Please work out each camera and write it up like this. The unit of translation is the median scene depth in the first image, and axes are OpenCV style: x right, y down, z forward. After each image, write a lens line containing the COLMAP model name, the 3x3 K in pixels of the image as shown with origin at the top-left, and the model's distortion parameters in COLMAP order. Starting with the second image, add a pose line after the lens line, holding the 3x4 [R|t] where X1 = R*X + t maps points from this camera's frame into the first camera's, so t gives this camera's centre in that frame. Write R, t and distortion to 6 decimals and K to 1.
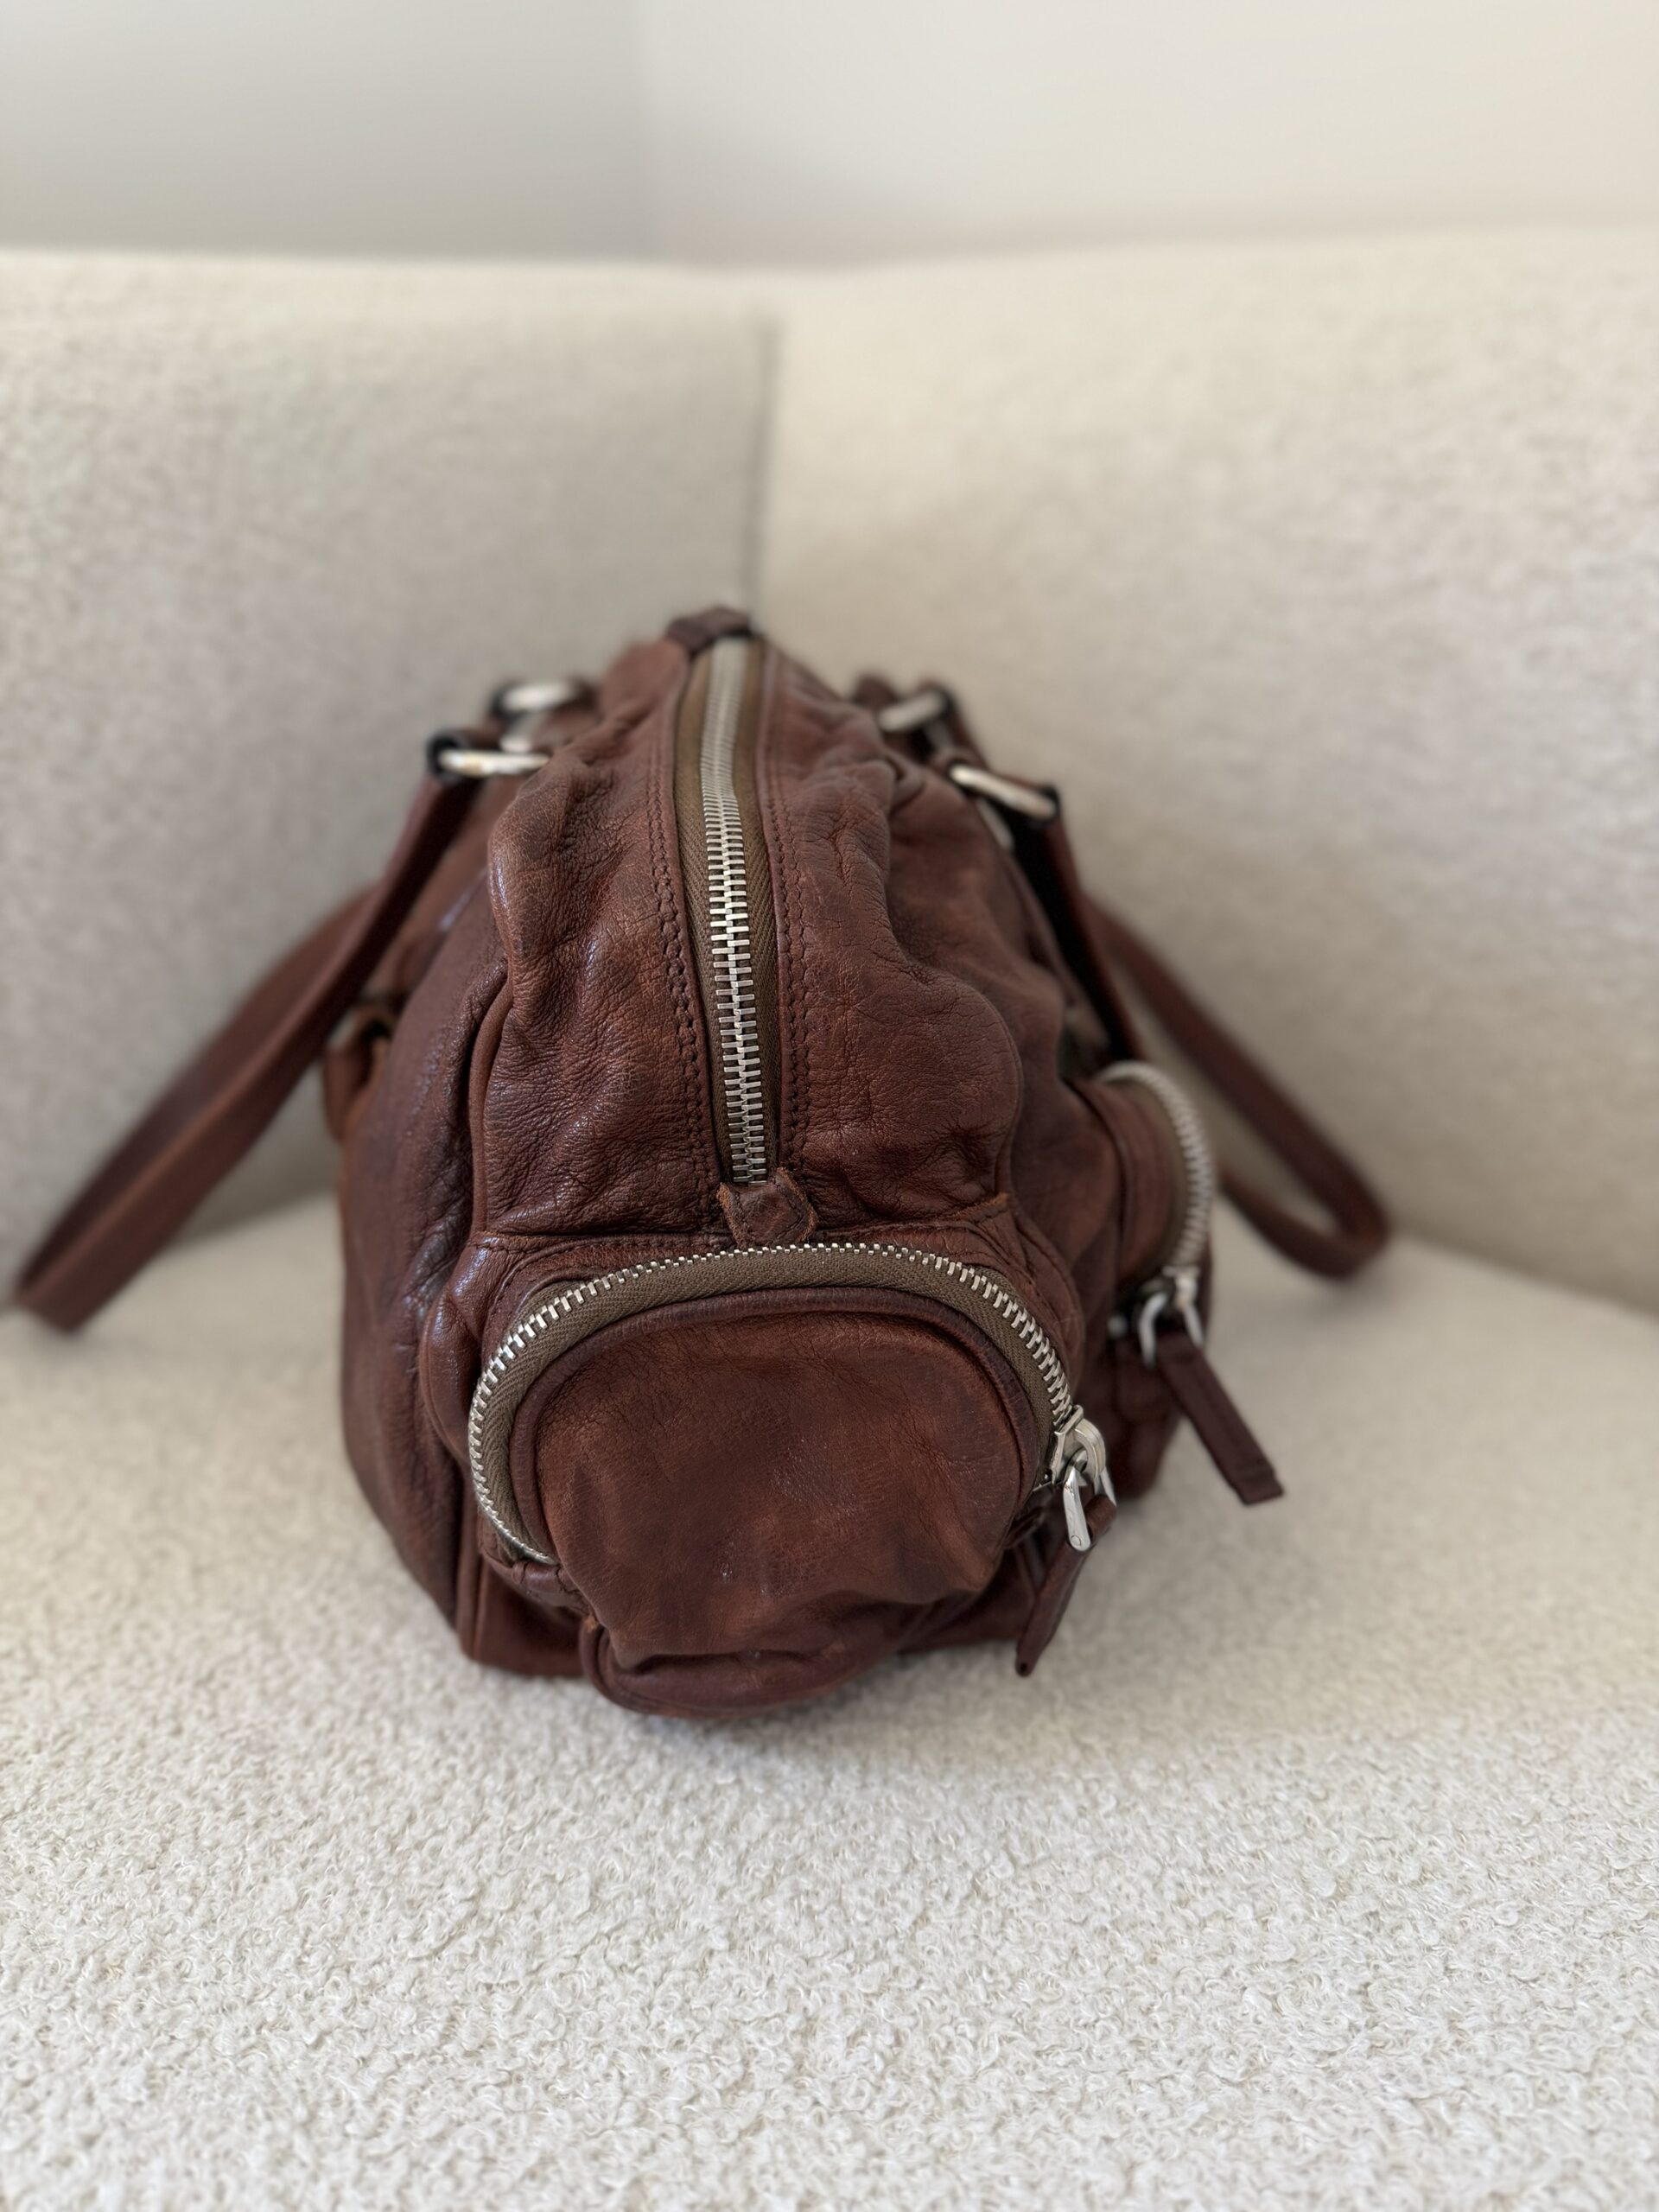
lens RADIAL K [[1660.9, 0, 837.6], [0, 1660.9, 1102.1], [0, 0, 1]] dist [-0.067276, 0.044208]
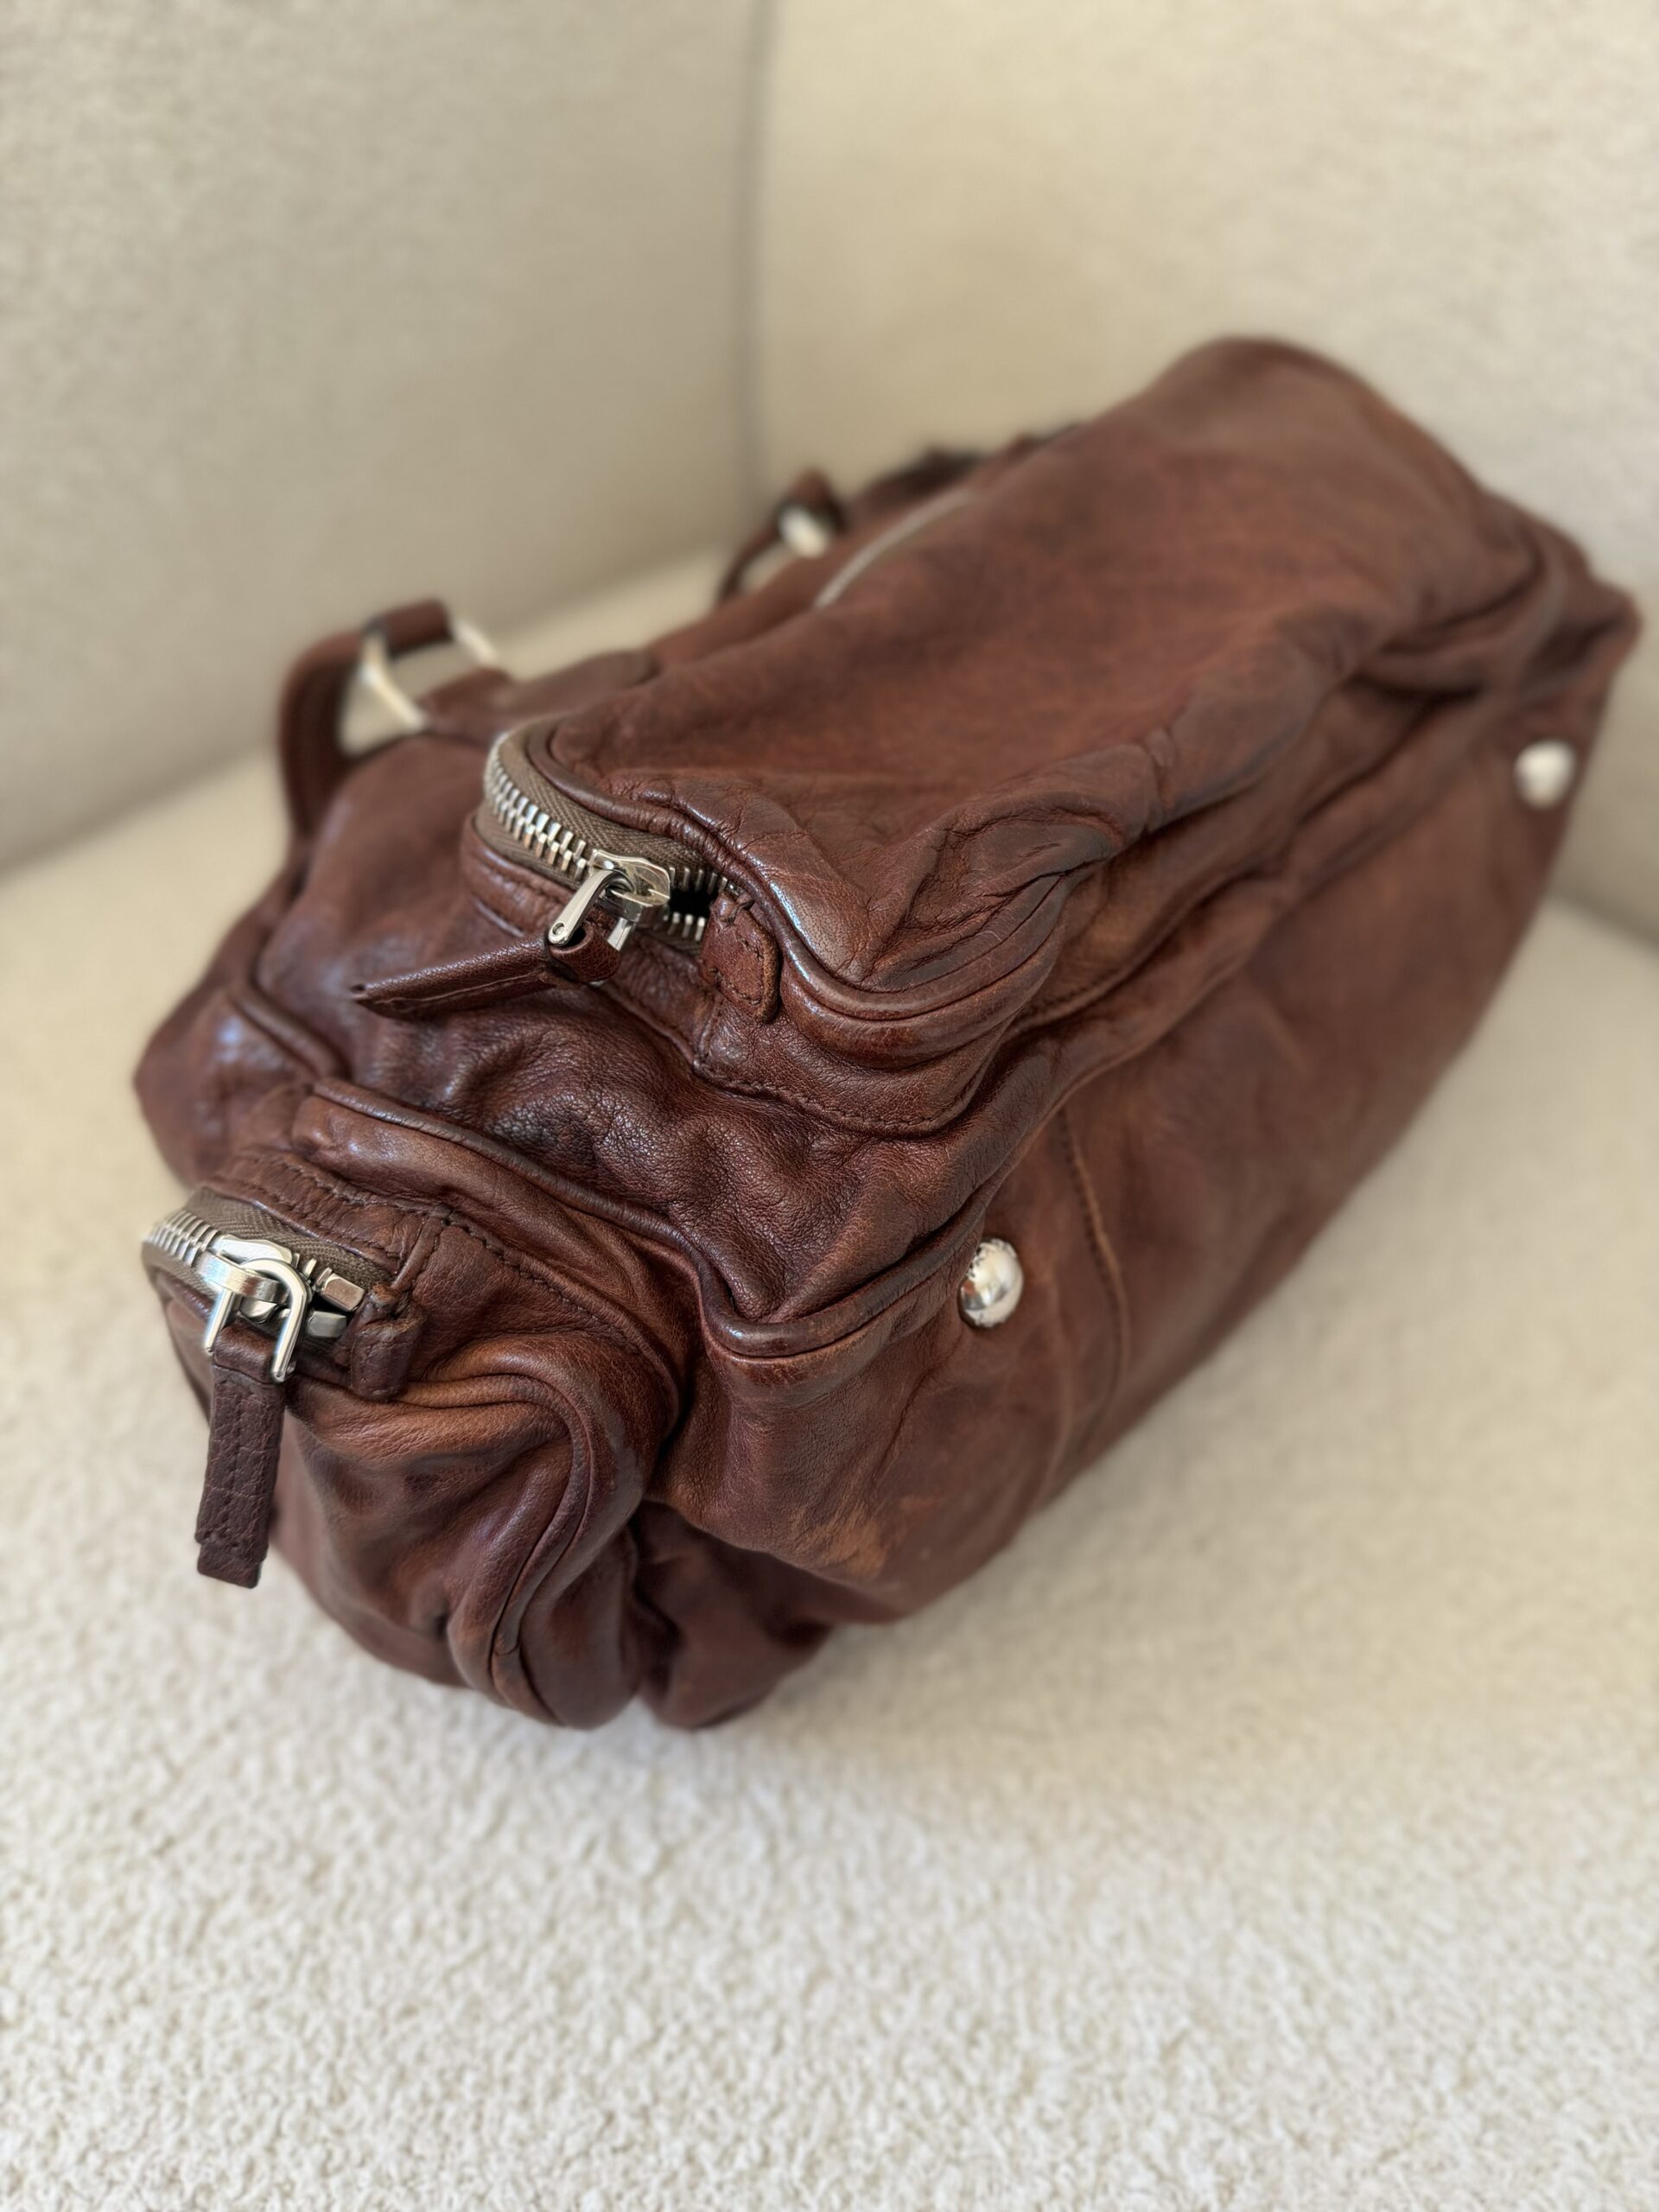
lens RADIAL K [[1666.8, 0, 823.8], [0, 1666.8, 1103.2], [0, 0, 1]] dist [-0.046791, 0.015905]
pose [[0.998560, 0.048131, 0.023709, -0.037415], [-0.053575, 0.918305, 0.392230, -0.297873], [-0.002894, -0.392936, 0.919561, -0.012251]]
